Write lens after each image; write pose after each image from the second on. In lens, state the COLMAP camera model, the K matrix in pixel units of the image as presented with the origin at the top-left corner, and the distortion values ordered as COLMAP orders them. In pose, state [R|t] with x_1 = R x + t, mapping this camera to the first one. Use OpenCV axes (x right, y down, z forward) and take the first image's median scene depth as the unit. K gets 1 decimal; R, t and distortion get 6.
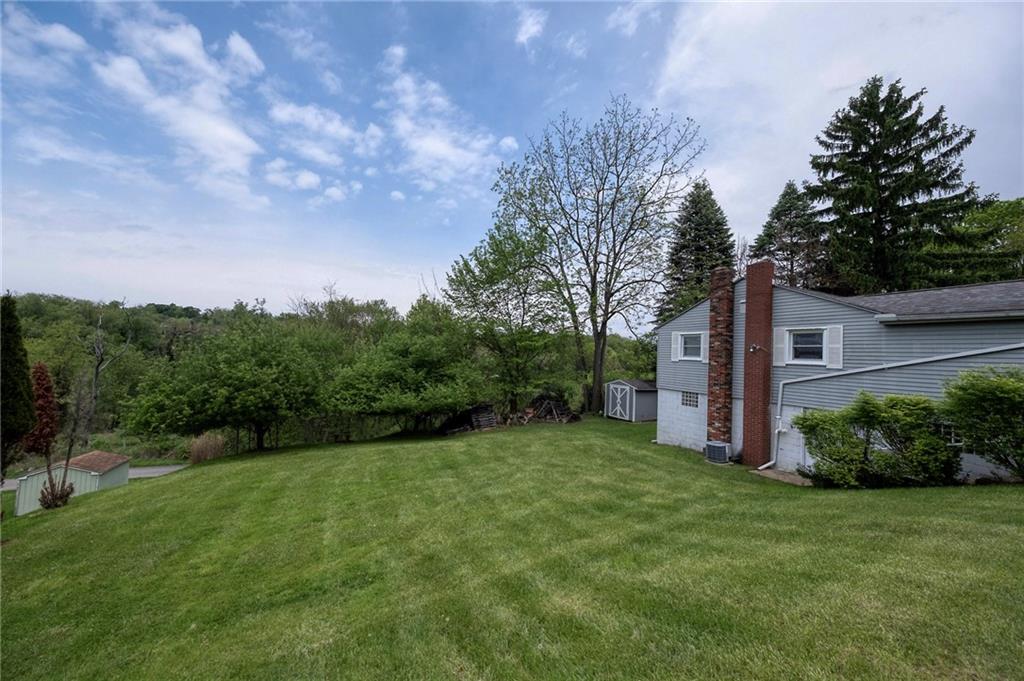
lens RADIAL K [[363.4, 0, 516.2], [0, 363.4, 343.7], [0, 0, 1]] dist [0.008052, -0.000097]
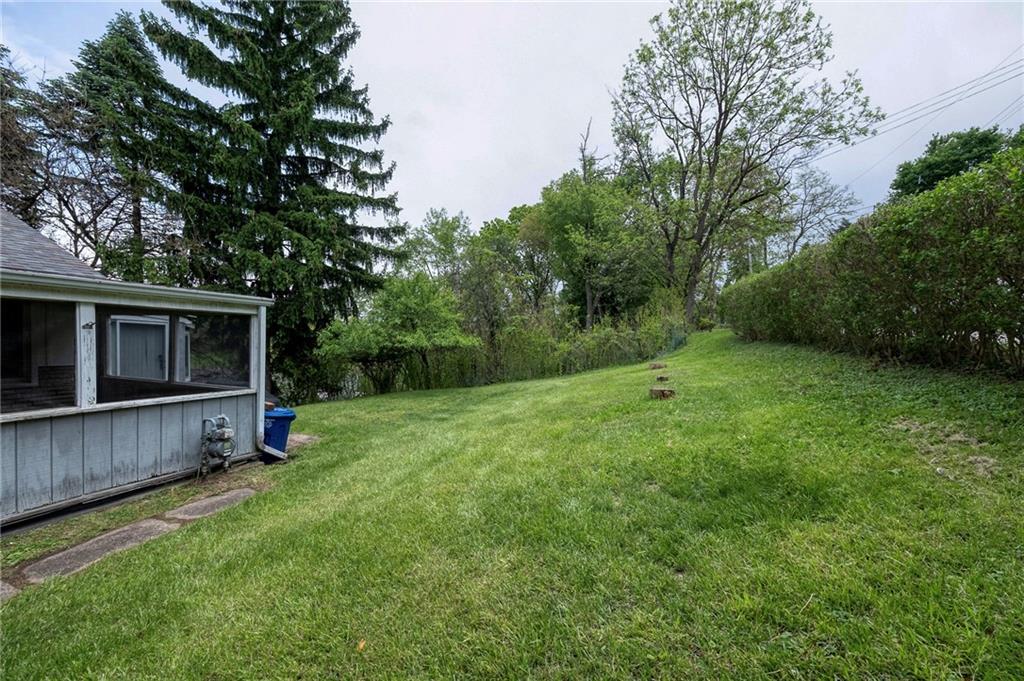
lens RADIAL K [[374.5, 0, 514.9], [0, 374.5, 342.5], [0, 0, 1]] dist [0.017659, -0.000237]
pose [[0.721225, -0.032882, 0.691920, 0.987495], [-0.009132, 0.998335, 0.056963, 0.014623], [-0.692641, -0.047401, 0.719723, 0.208284]]
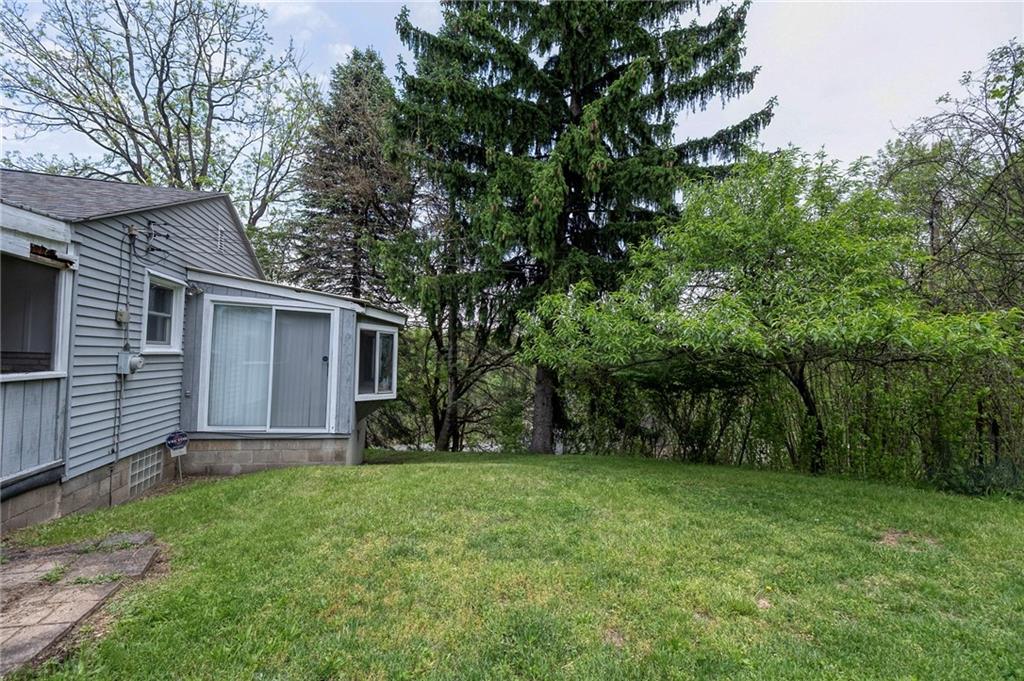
lens RADIAL K [[438.3, 0, 521.0], [0, 438.3, 342.4], [0, 0, 1]] dist [0.001685, -0.000317]
pose [[0.984755, -0.016685, -0.173147, 1.252868], [0.014773, 0.999815, -0.012327, 0.060466], [0.173321, 0.009581, 0.984819, 0.541987]]
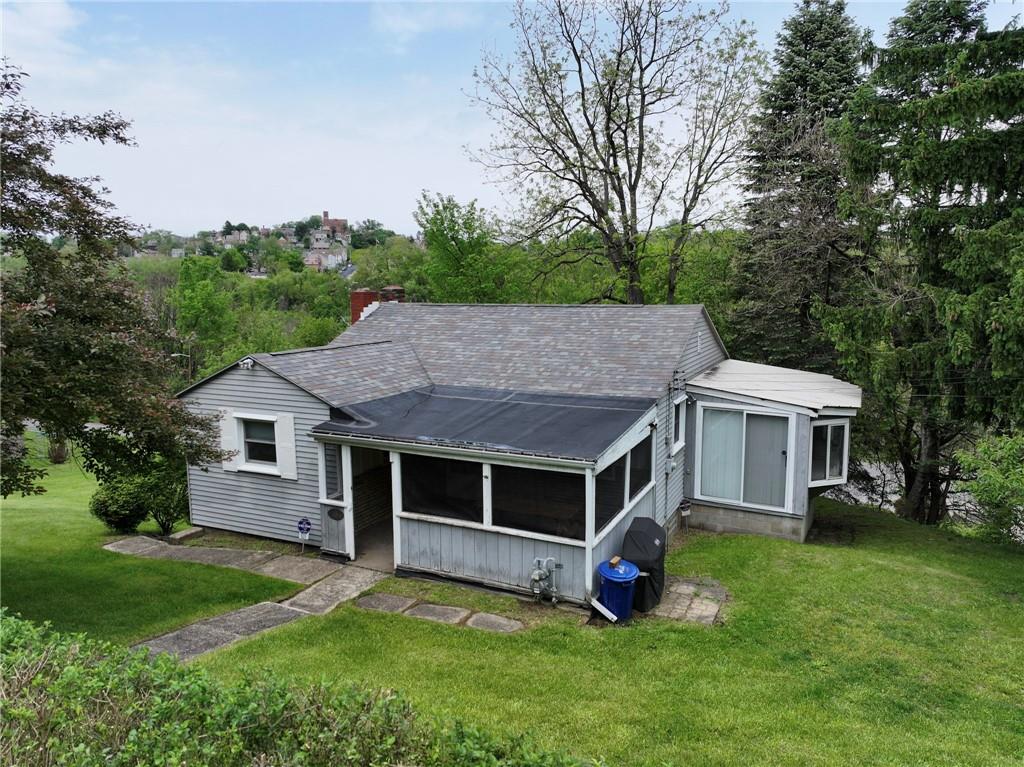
lens RADIAL K [[739.0, 0, 512.0], [0, 739.0, 383.5], [0, 0, 1]] dist [0.008747, 0.008592]
pose [[0.622953, 0.066291, -0.779445, 1.463463], [0.056115, 0.990049, 0.129051, -0.139649], [0.780244, -0.124131, 0.613034, 0.159428]]
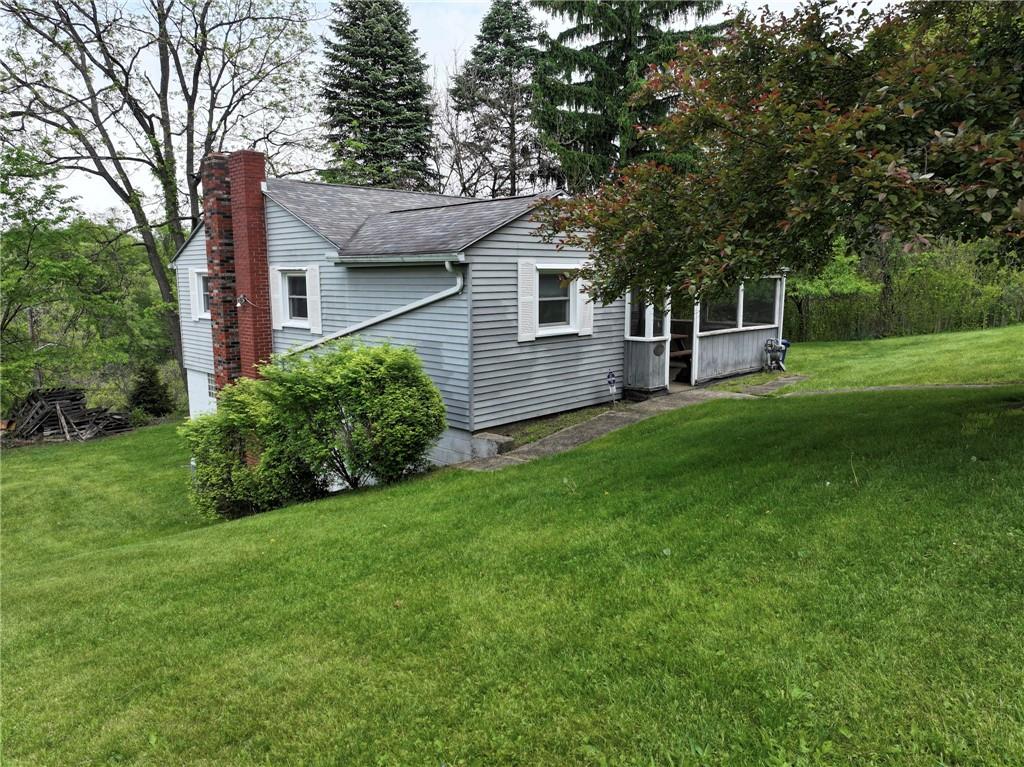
lens RADIAL K [[703.4, 0, 512.0], [0, 703.4, 383.5], [0, 0, 1]] dist [0.006961, 0.003579]
pose [[0.943368, -0.099683, 0.316419, 0.454931], [0.038122, 0.980044, 0.195091, -0.042447], [-0.329552, -0.171980, 0.928342, -0.157441]]
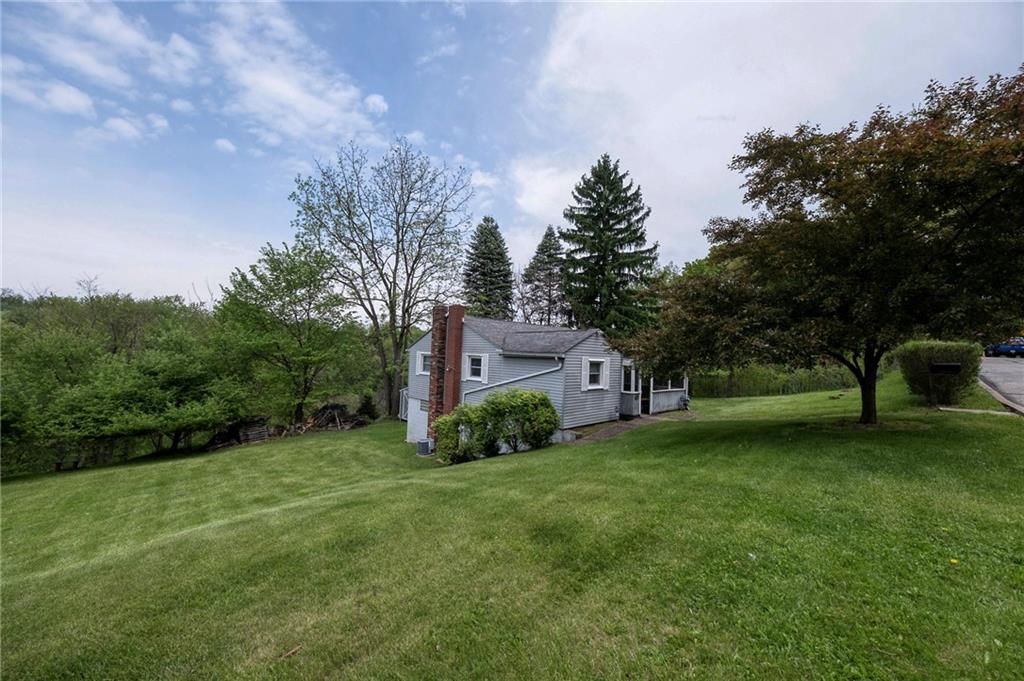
lens RADIAL K [[374.5, 0, 514.9], [0, 374.5, 342.5], [0, 0, 1]] dist [0.017659, -0.000237]
pose [[0.950401, 0.000183, 0.311026, 0.296879], [-0.002988, 0.999959, 0.008542, -0.063275], [-0.311012, -0.009048, 0.950363, -0.264069]]
